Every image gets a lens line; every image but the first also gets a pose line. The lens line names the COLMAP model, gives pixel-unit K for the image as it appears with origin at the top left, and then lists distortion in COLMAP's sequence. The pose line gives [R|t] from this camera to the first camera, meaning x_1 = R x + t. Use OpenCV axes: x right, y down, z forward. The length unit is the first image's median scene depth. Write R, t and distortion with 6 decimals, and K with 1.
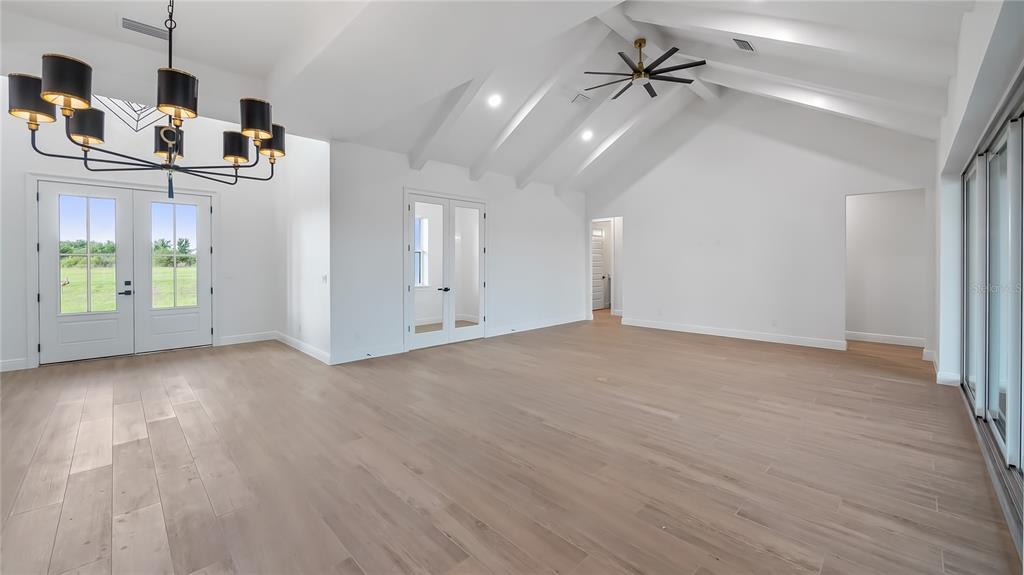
lens RADIAL K [[402.0, 0, 512.6], [0, 402.0, 265.1], [0, 0, 1]] dist [0.000355, 0.000108]
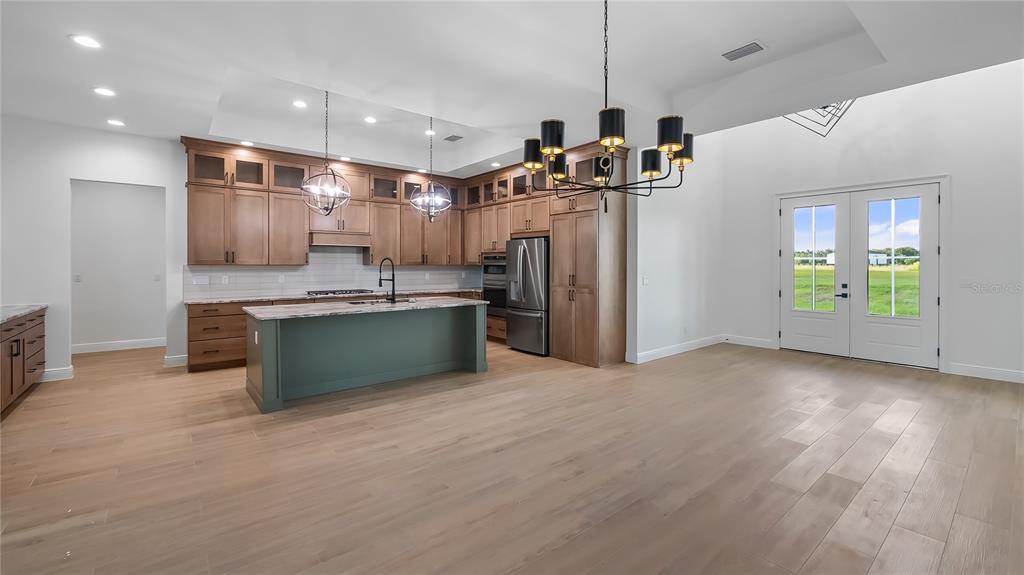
lens RADIAL K [[402.0, 0, 512.6], [0, 402.0, 265.1], [0, 0, 1]] dist [0.000355, 0.000108]
pose [[0.666508, 0.002737, -0.745493, -0.112622], [-0.010165, 0.999934, -0.005417, 0.001393], [0.745429, 0.011188, 0.666491, -0.032945]]
